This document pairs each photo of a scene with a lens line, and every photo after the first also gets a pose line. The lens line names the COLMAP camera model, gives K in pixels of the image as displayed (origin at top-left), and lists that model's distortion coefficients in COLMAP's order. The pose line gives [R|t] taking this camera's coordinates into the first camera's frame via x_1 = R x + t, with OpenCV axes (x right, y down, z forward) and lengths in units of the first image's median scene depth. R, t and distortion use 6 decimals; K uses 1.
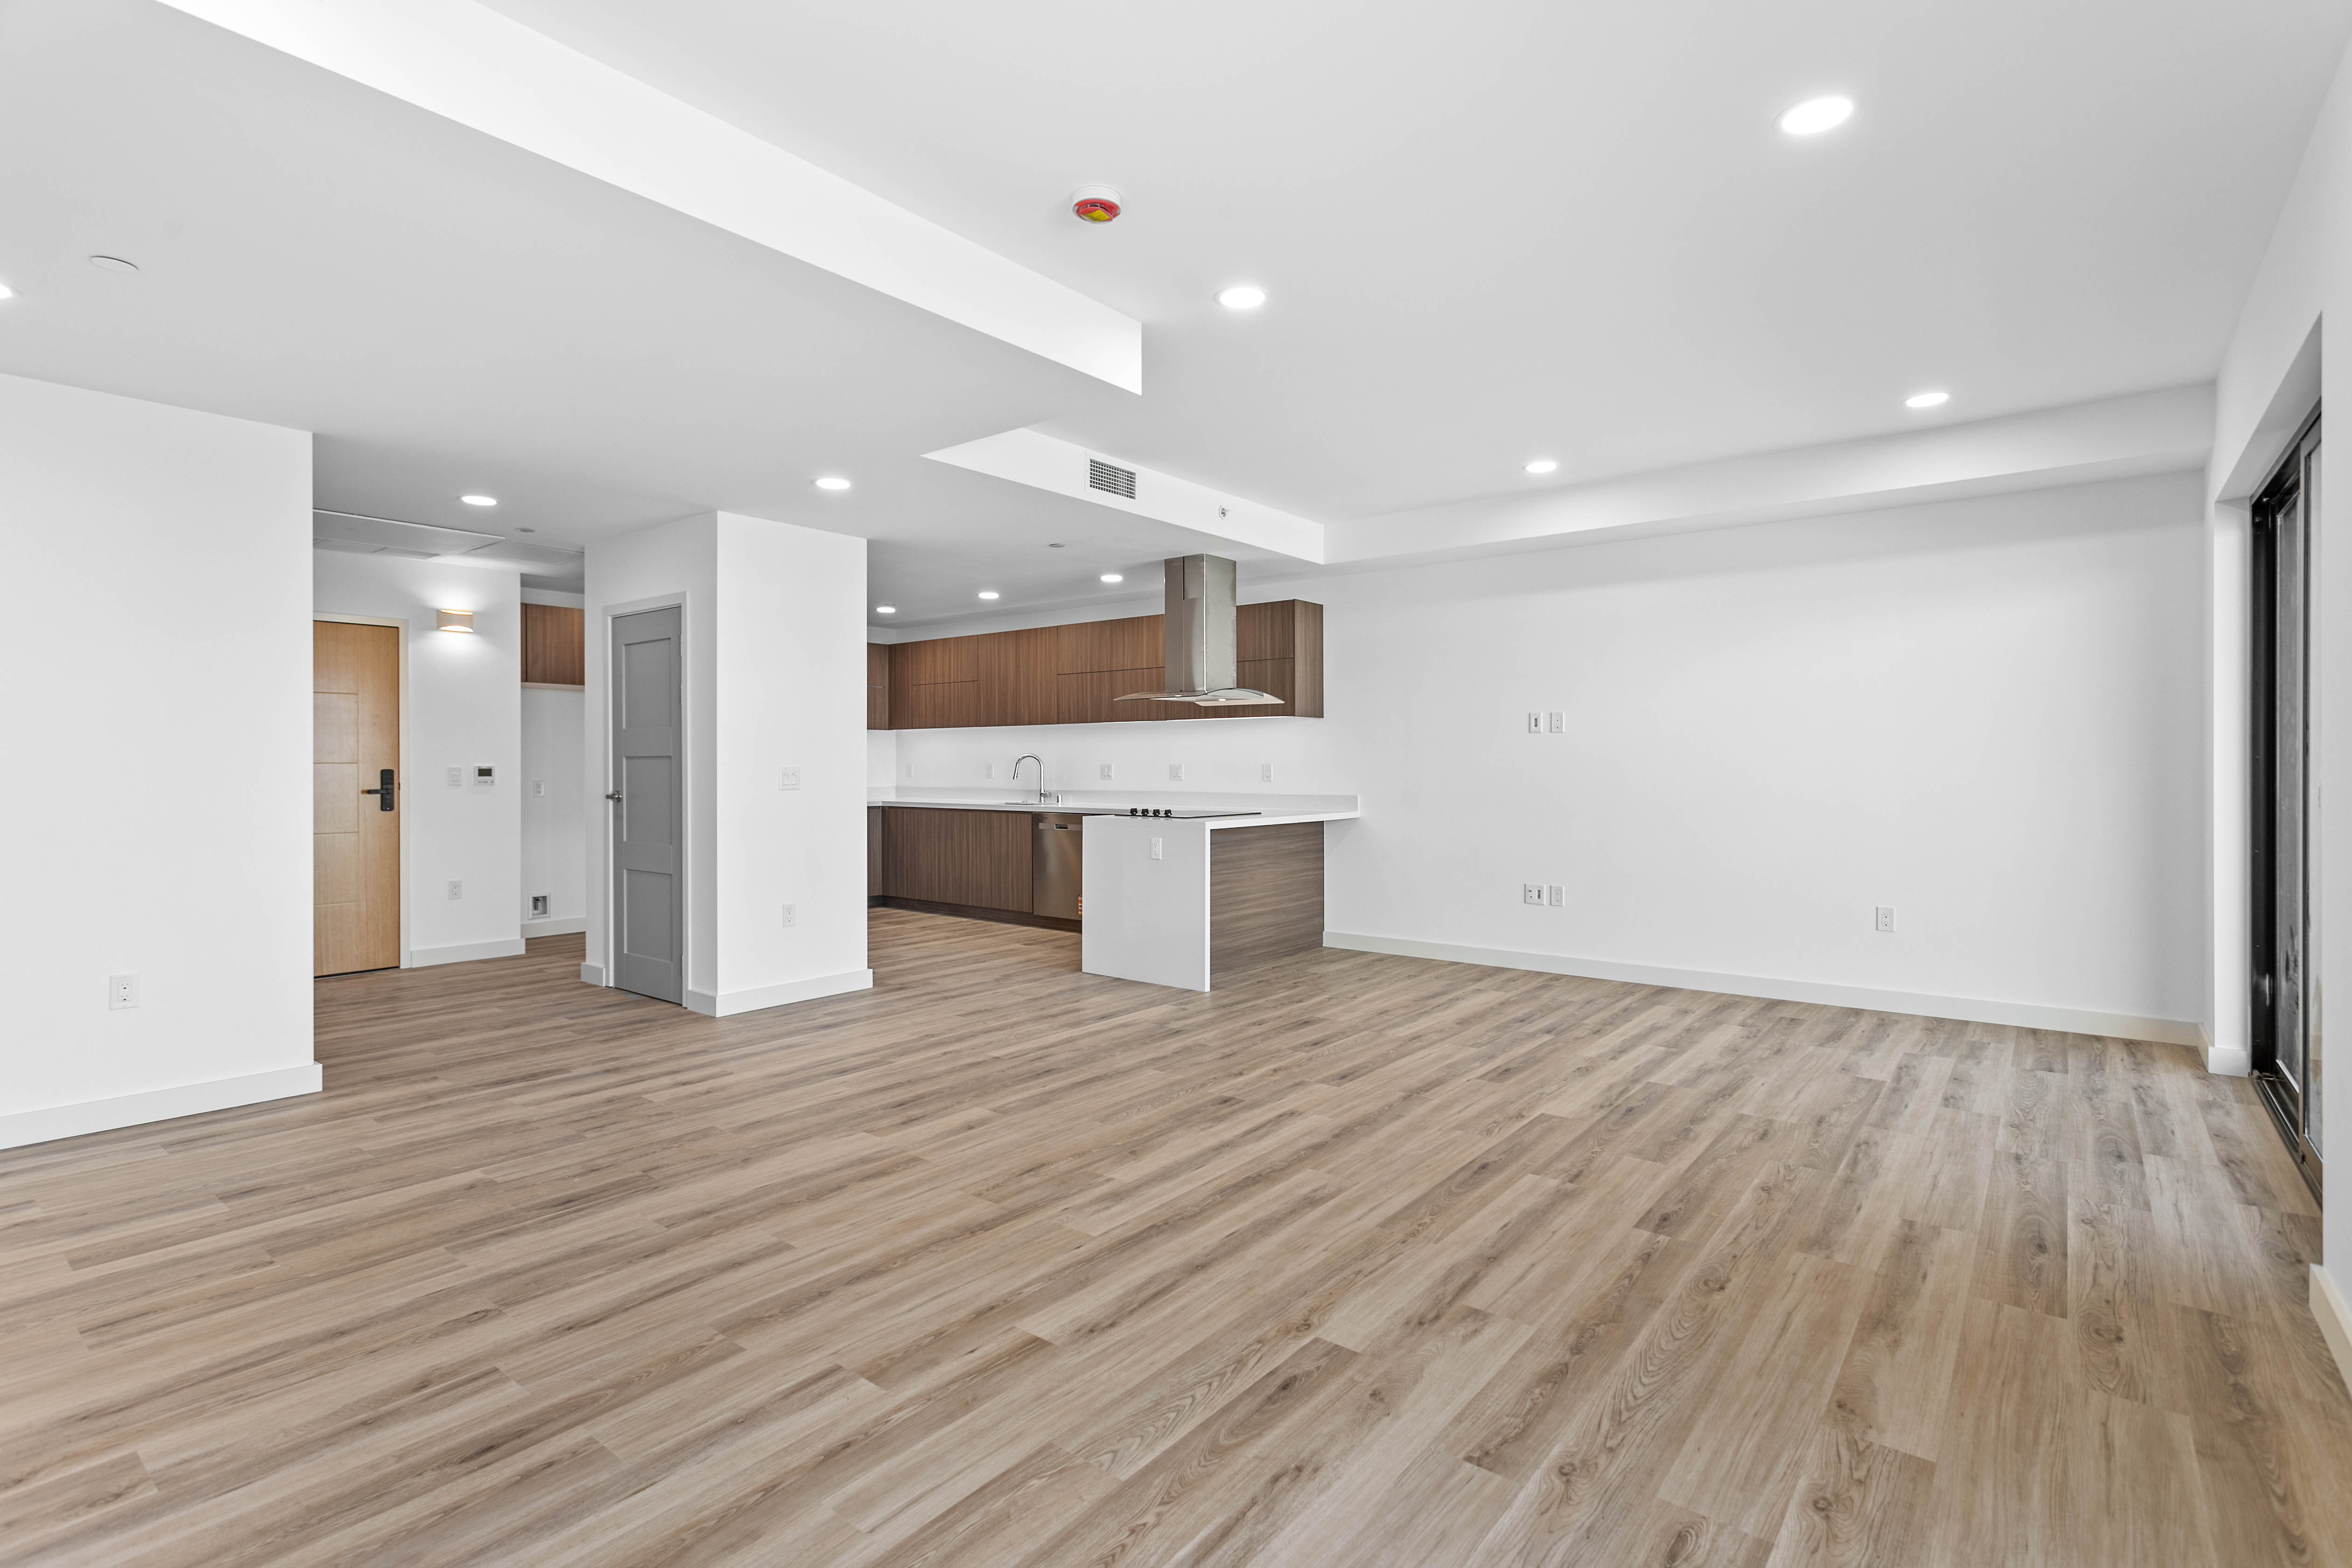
lens RADIAL K [[1116.2, 0, 1177.9], [0, 1116.2, 771.0], [0, 0, 1]] dist [0.002496, -0.000302]
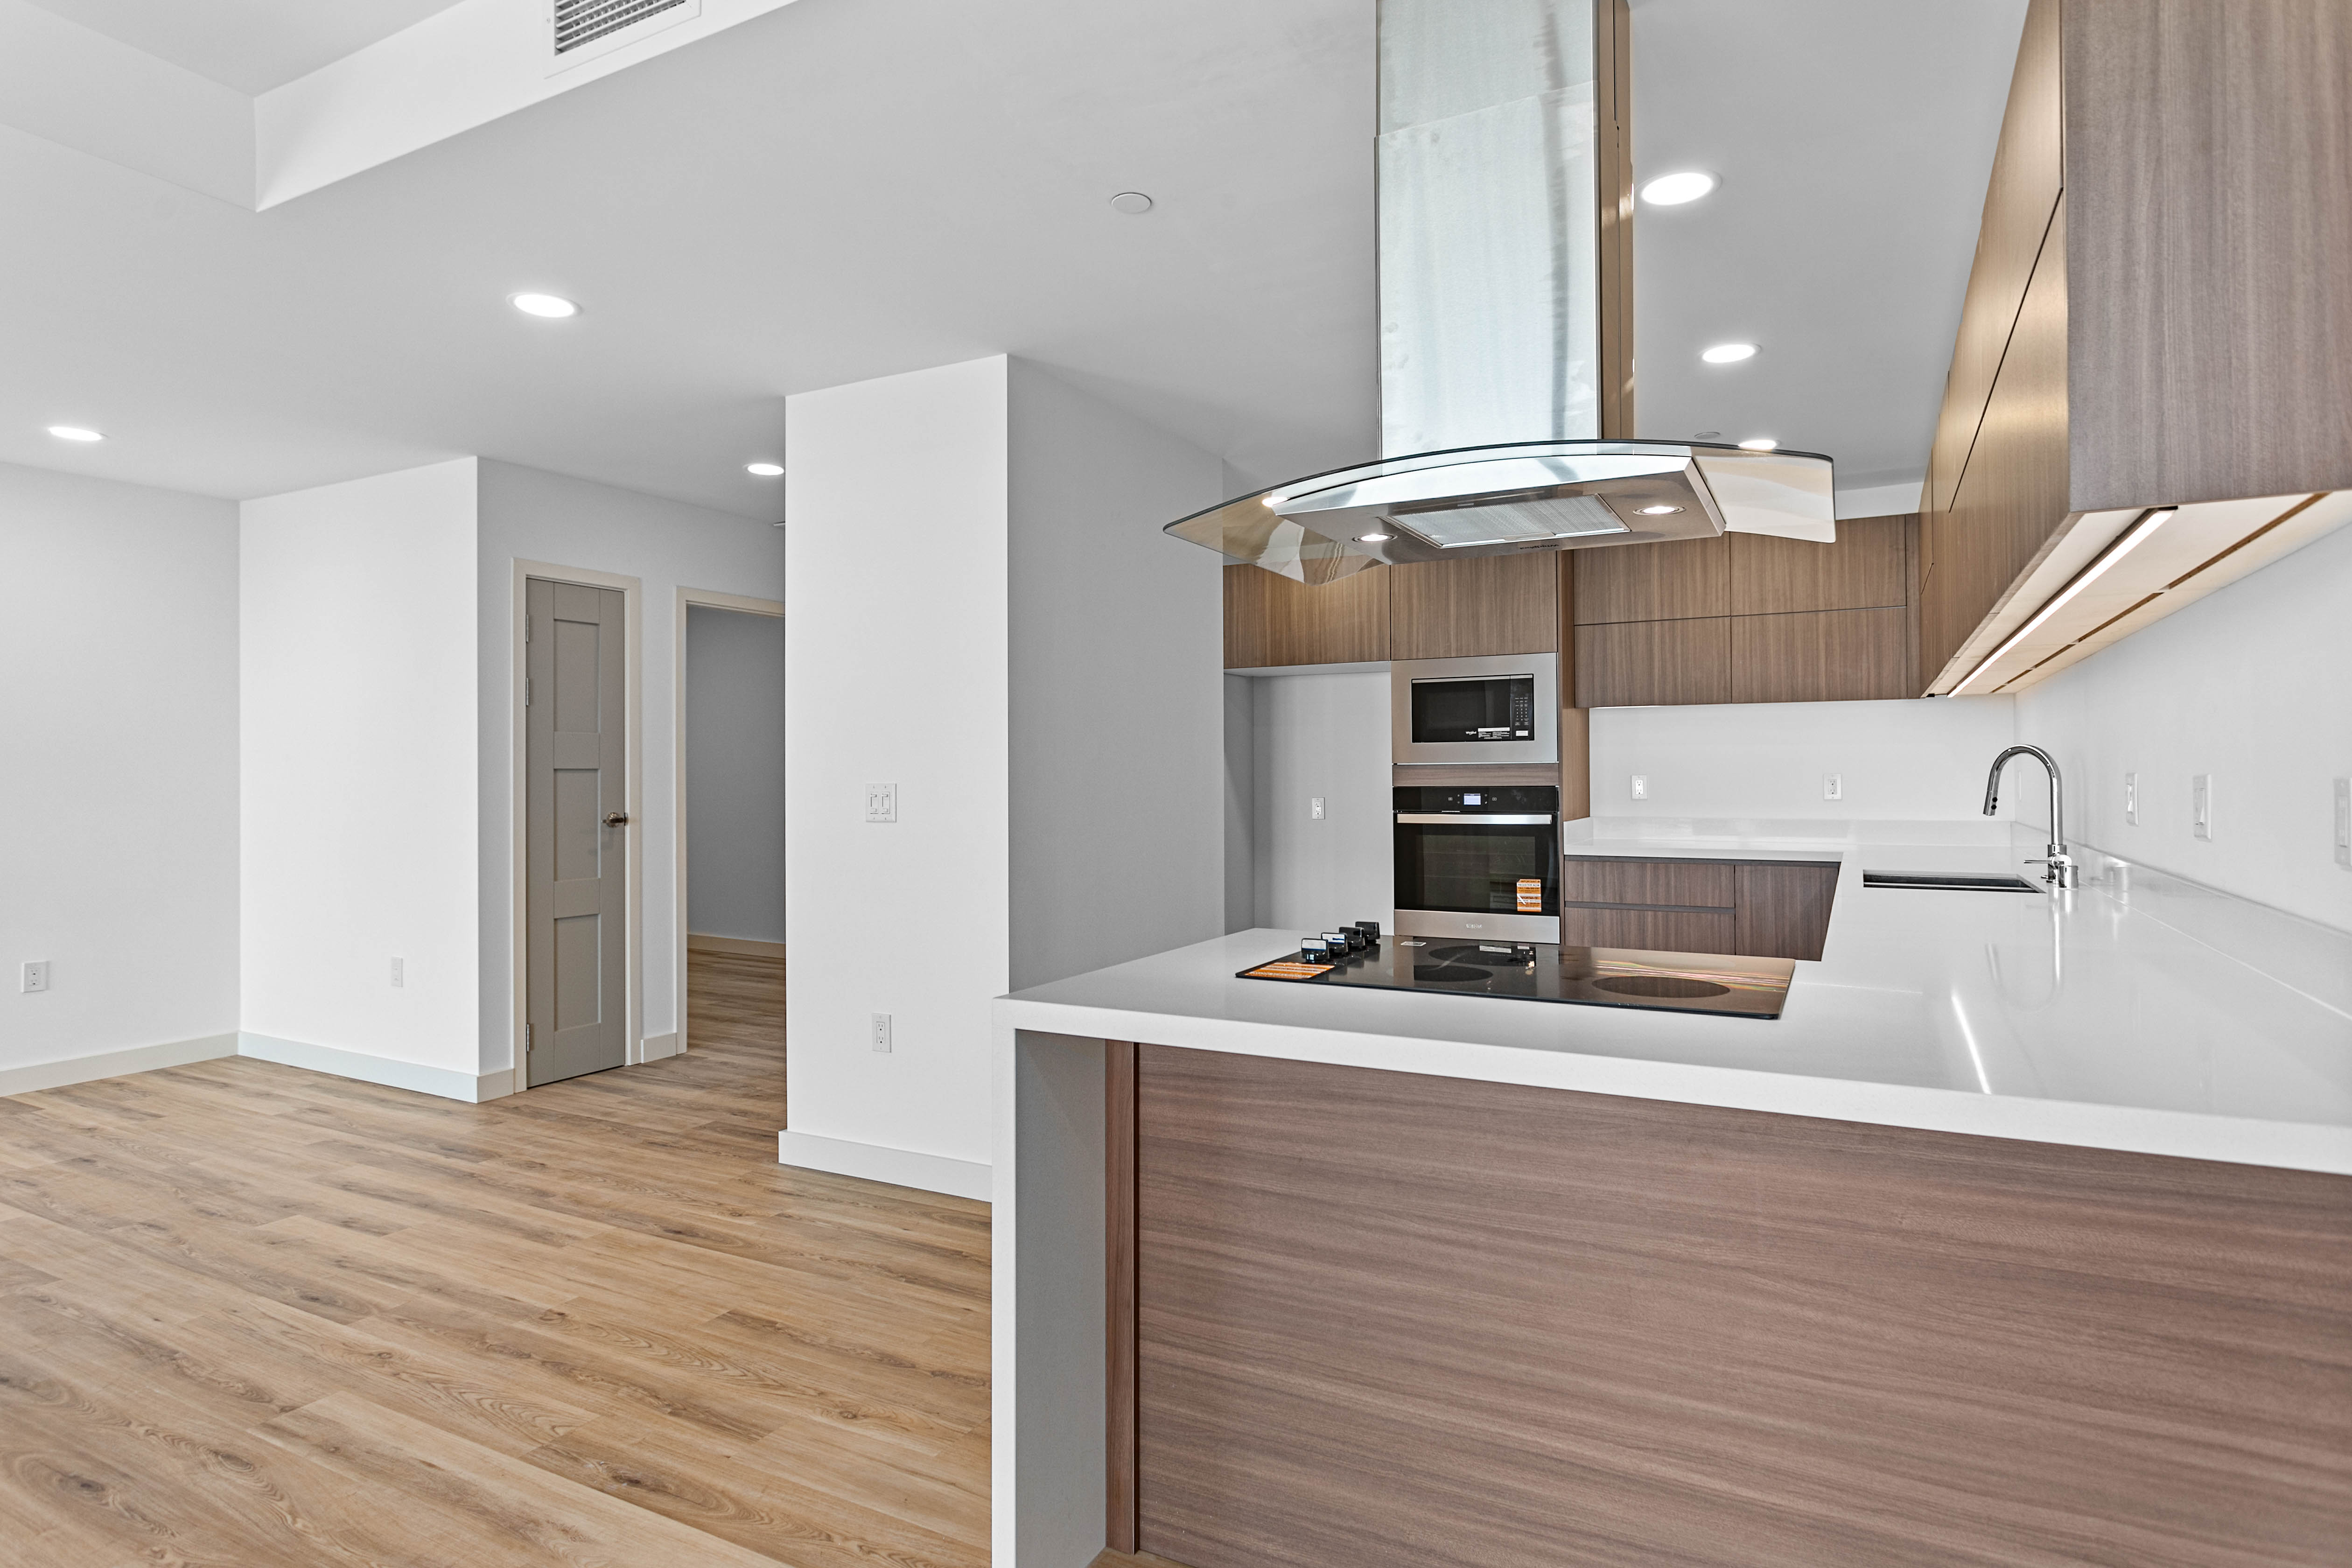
lens RADIAL K [[1277.7, 0, 1170.6], [0, 1277.7, 768.0], [0, 0, 1]] dist [-0.003769, 0.001978]
pose [[0.171983, -0.005132, -0.985087, 0.492307], [-0.001287, 0.999984, -0.005434, -0.012144], [0.985099, 0.002202, 0.171973, 1.451321]]
